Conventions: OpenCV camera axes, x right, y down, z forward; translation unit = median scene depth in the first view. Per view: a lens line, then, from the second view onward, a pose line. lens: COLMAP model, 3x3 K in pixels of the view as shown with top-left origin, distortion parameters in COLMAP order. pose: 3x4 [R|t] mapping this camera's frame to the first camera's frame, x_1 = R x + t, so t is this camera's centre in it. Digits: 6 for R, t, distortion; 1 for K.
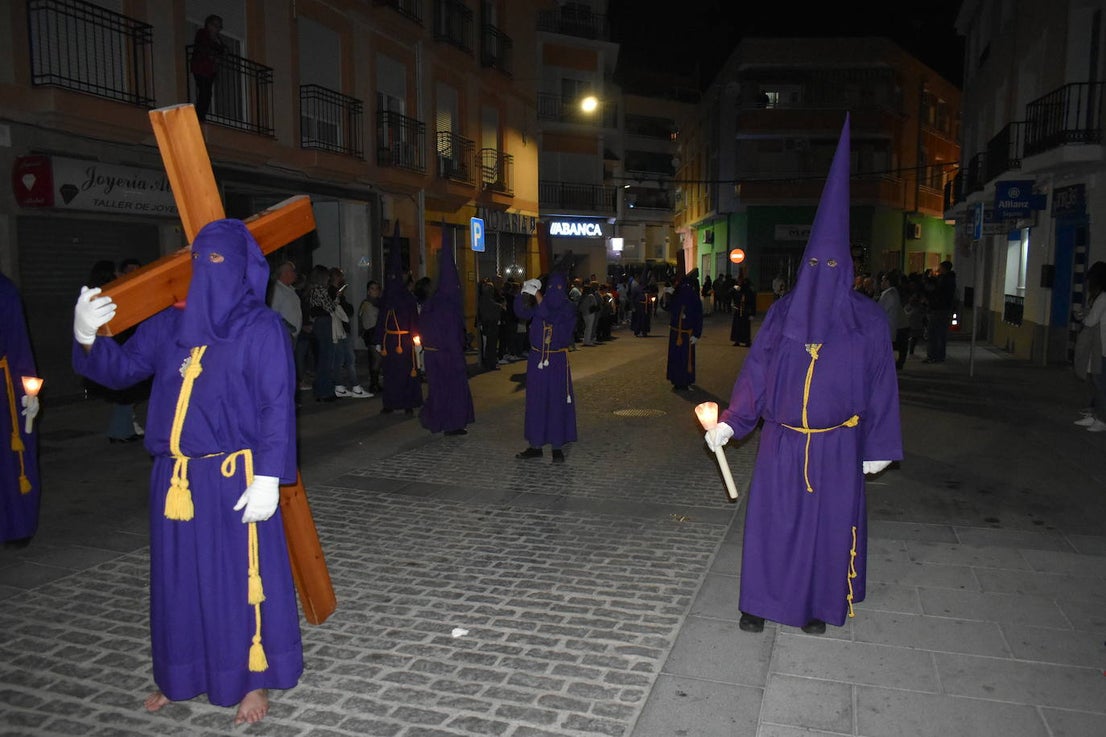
lens RADIAL K [[858.3, 0, 553.0], [0, 858.3, 368.5], [0, 0, 1]] dist [-0.013013, 0.004157]
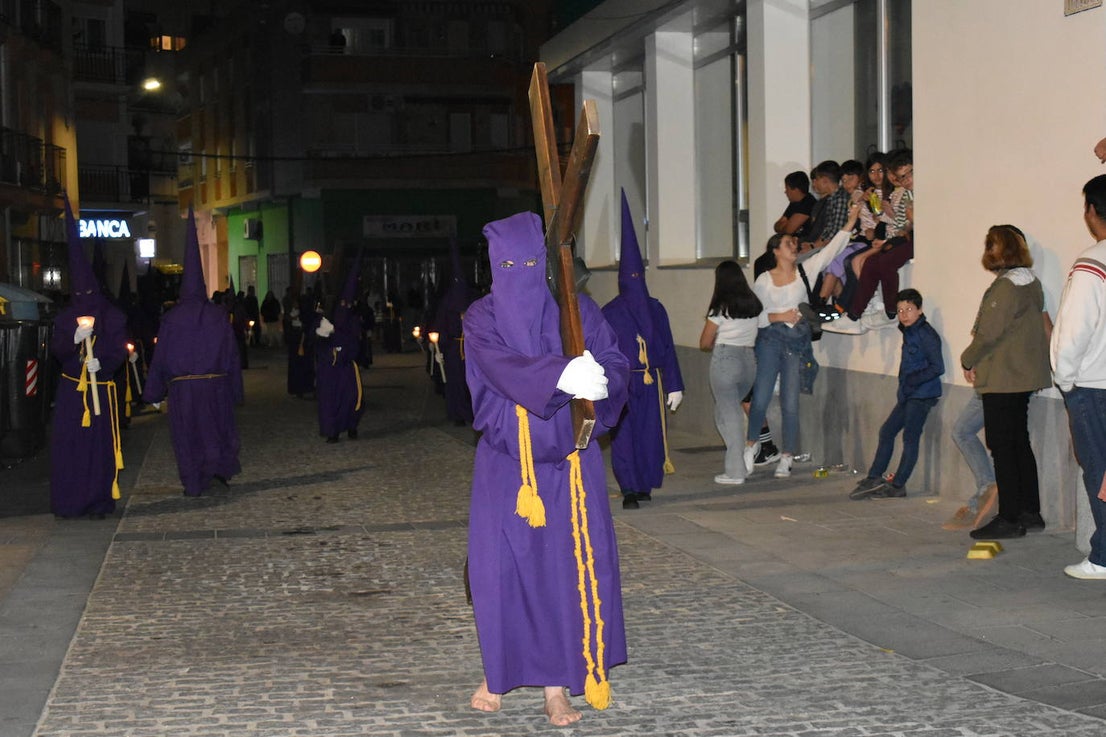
lens RADIAL K [[858.3, 0, 553.0], [0, 858.3, 368.5], [0, 0, 1]] dist [-0.013013, 0.004157]
pose [[0.909686, -0.053864, 0.411789, 0.107968], [0.061522, 0.998091, -0.005352, -0.031251], [-0.410715, 0.030203, 0.911263, 0.310781]]
